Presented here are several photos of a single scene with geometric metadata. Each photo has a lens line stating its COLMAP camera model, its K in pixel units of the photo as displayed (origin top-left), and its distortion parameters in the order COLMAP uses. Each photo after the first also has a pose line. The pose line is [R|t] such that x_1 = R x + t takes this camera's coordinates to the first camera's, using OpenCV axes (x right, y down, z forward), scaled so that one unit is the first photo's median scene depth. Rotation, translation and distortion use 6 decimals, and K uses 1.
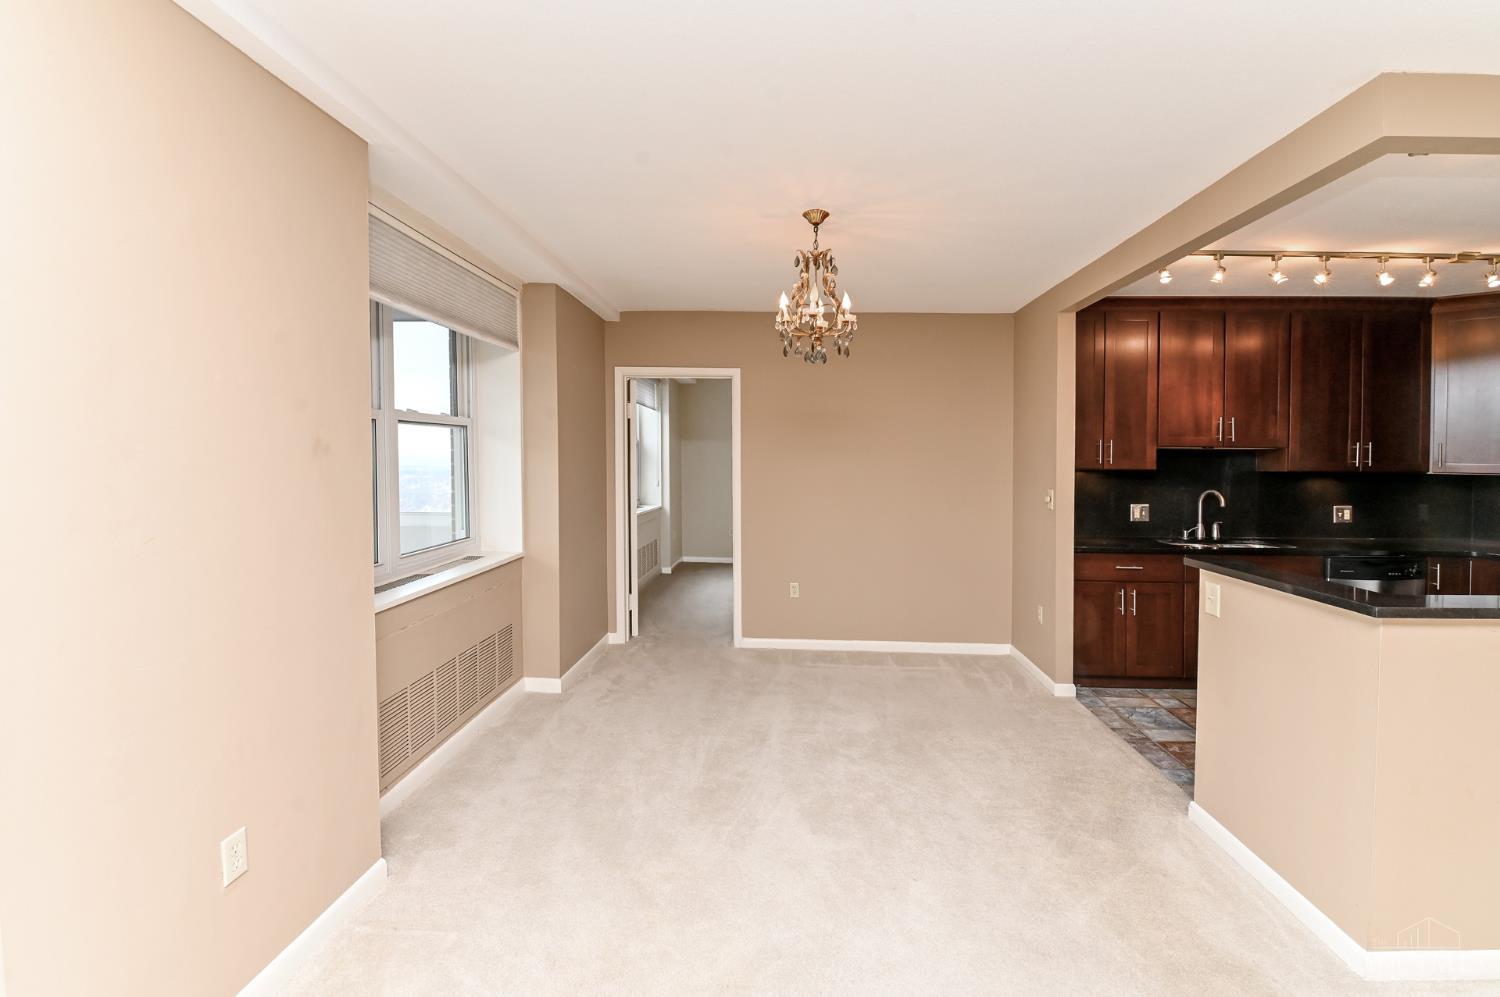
lens RADIAL K [[695.5, 0, 776.4], [0, 695.5, 524.7], [0, 0, 1]] dist [-0.028315, -0.000424]
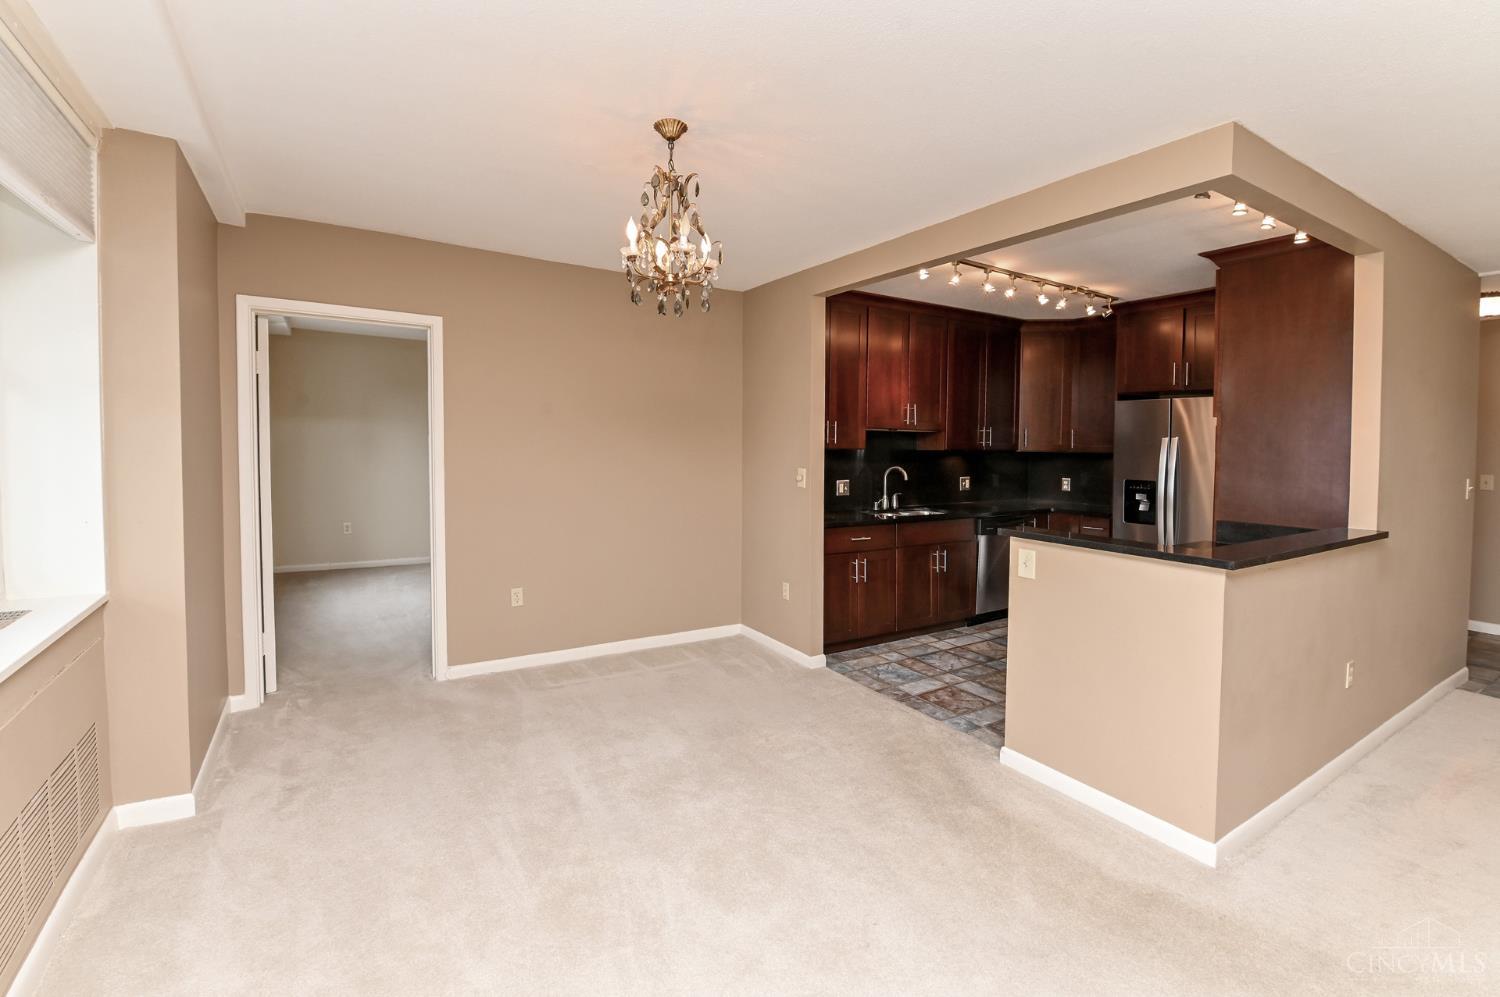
lens RADIAL K [[669.0, 0, 784.2], [0, 669.0, 498.7], [0, 0, 1]] dist [-0.015502, -0.007083]
pose [[0.815442, -0.043295, 0.577217, -0.191336], [0.045823, 0.998898, 0.010189, -0.017481], [-0.577021, 0.018141, 0.816527, 0.205179]]
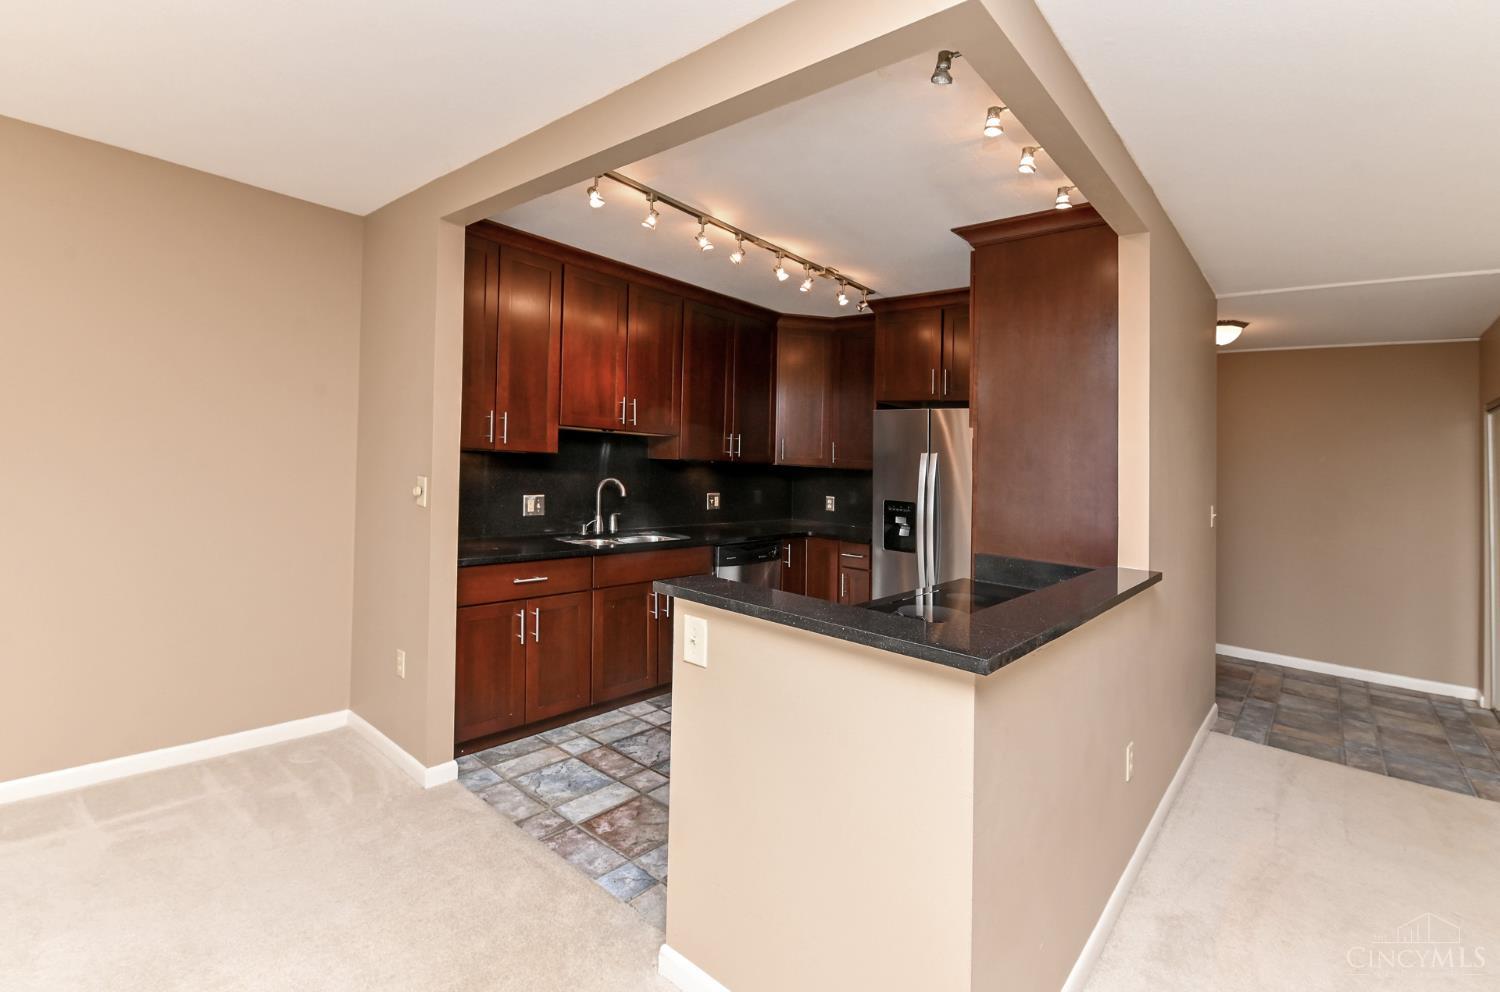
lens RADIAL K [[662.1, 0, 804.7], [0, 662.1, 450.1], [0, 0, 1]] dist [0.002306, -0.007707]
pose [[0.598348, 0.038363, 0.800317, 0.100134], [0.030180, 0.997065, -0.070357, -0.020283], [-0.800668, 0.066252, 0.595434, 0.308604]]
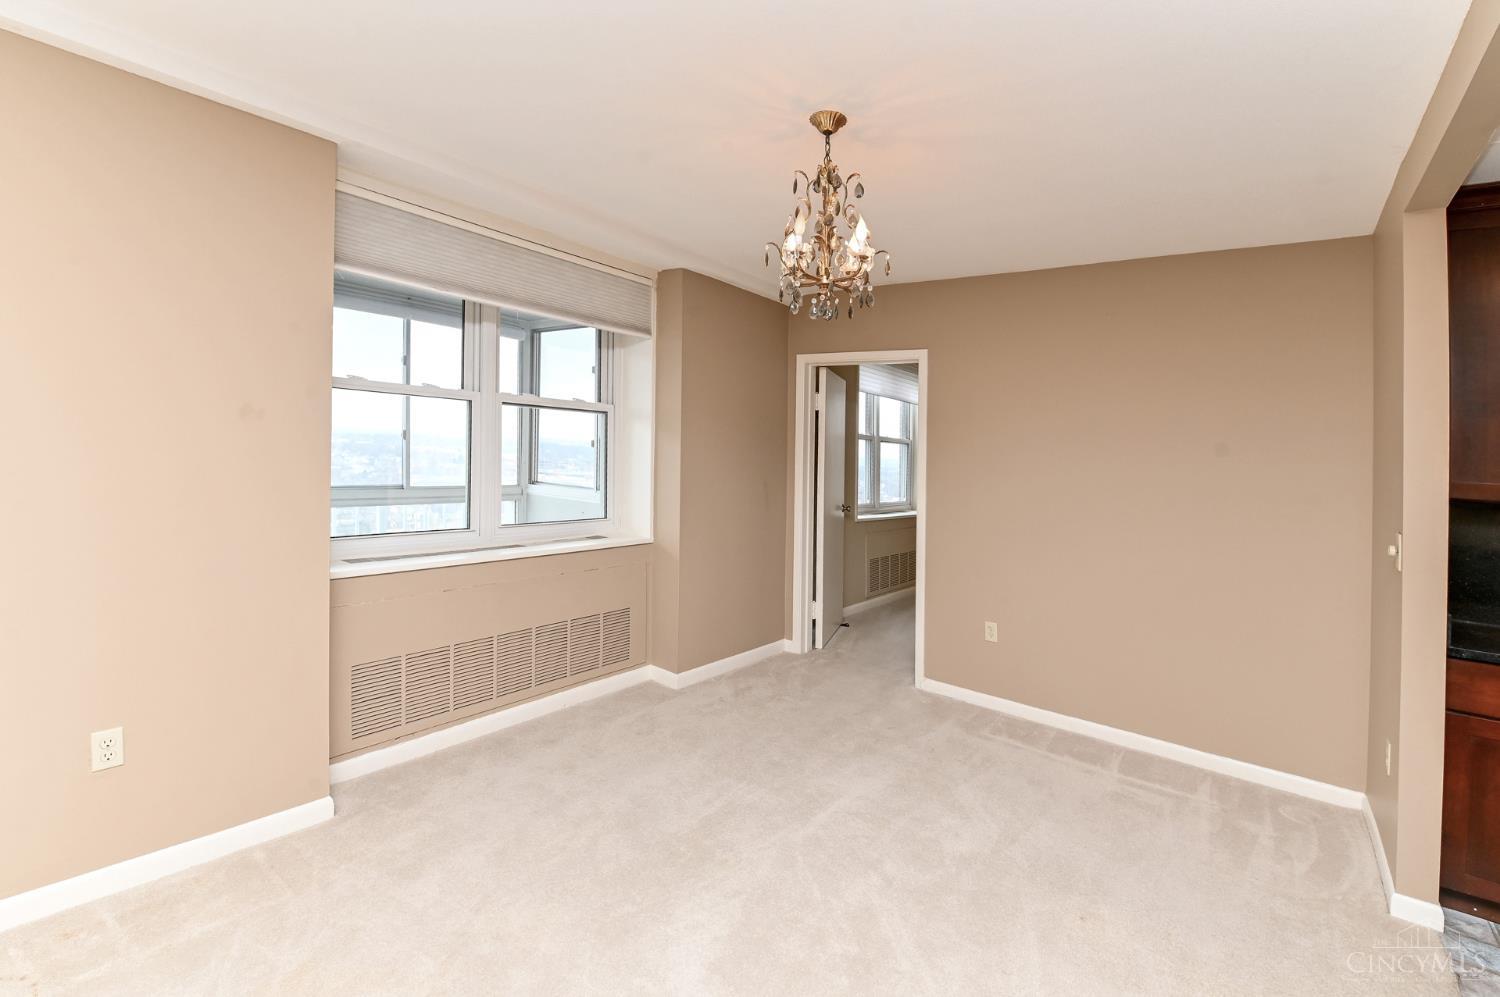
lens RADIAL K [[677.1, 0, 746.1], [0, 677.1, 491.0], [0, 0, 1]] dist [-0.001844, -0.011467]
pose [[0.800399, 0.070180, -0.595346, 0.282482], [-0.103455, 0.994394, -0.021867, -0.019176], [0.590474, 0.079094, 0.803172, 0.258310]]
